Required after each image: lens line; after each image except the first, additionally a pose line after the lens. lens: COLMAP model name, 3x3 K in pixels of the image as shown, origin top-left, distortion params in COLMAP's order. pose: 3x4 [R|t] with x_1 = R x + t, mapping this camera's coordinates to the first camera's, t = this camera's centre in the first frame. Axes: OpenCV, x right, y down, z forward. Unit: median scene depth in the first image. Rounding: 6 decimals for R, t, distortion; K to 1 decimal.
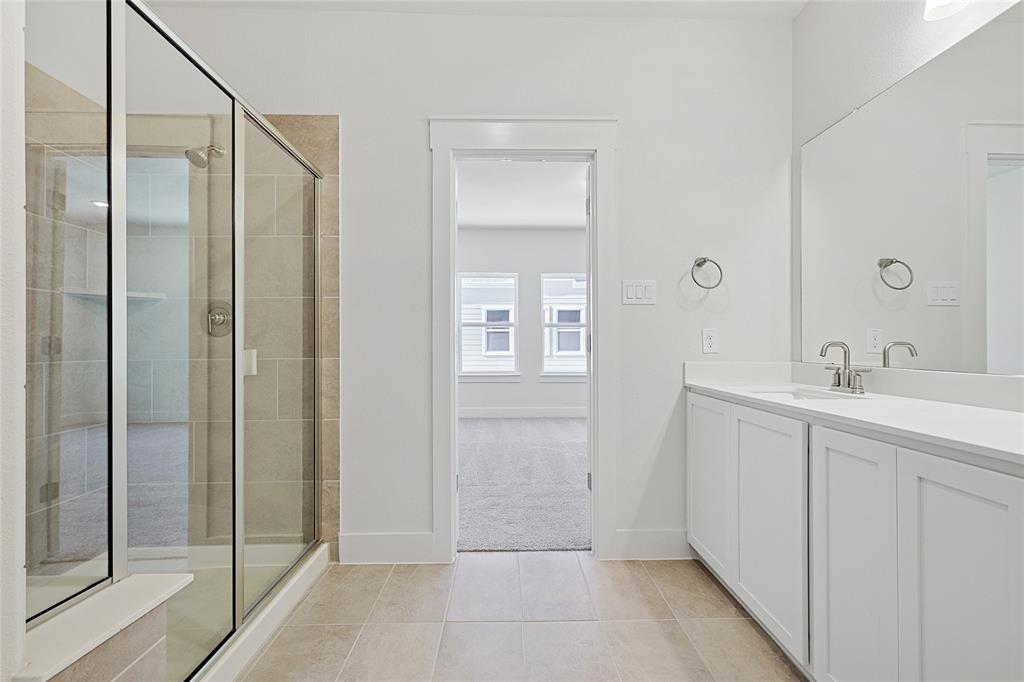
lens RADIAL K [[449.9, 0, 519.0], [0, 449.9, 343.1], [0, 0, 1]] dist [0.001039, 0.001070]
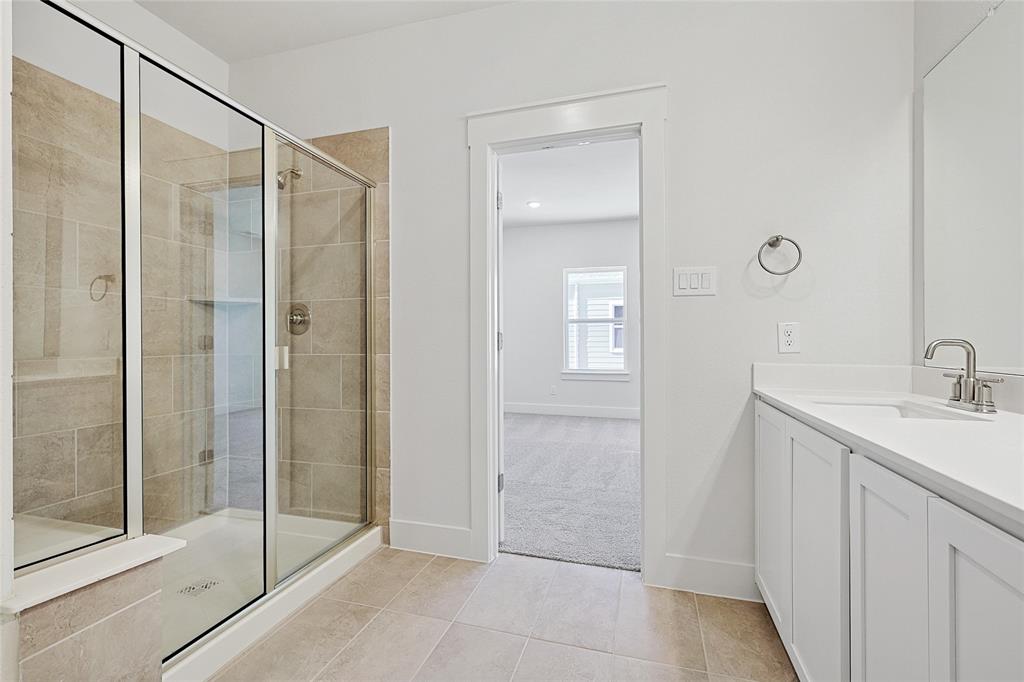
lens RADIAL K [[449.9, 0, 517.4], [0, 449.9, 340.0], [0, 0, 1]] dist [0.001039, 0.001070]
pose [[0.950987, 0.000500, -0.309231, 0.218577], [-0.000044, 0.999999, 0.001483, -0.002211], [0.309231, -0.001397, 0.950986, 0.080161]]
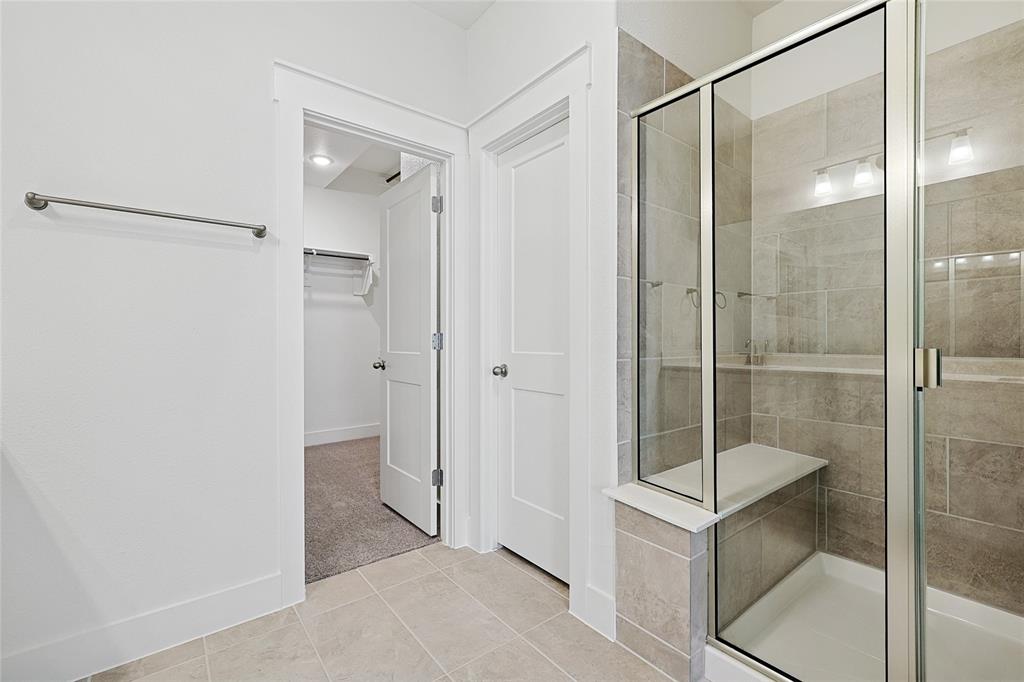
lens RADIAL K [[449.9, 0, 513.8], [0, 449.9, 341.4], [0, 0, 1]] dist [0.001039, 0.001070]
pose [[-0.796665, 0.003395, -0.604412, 0.201004], [0.003687, 0.999993, 0.000758, 0.003015], [0.604410, -0.001625, -0.796672, 0.804712]]
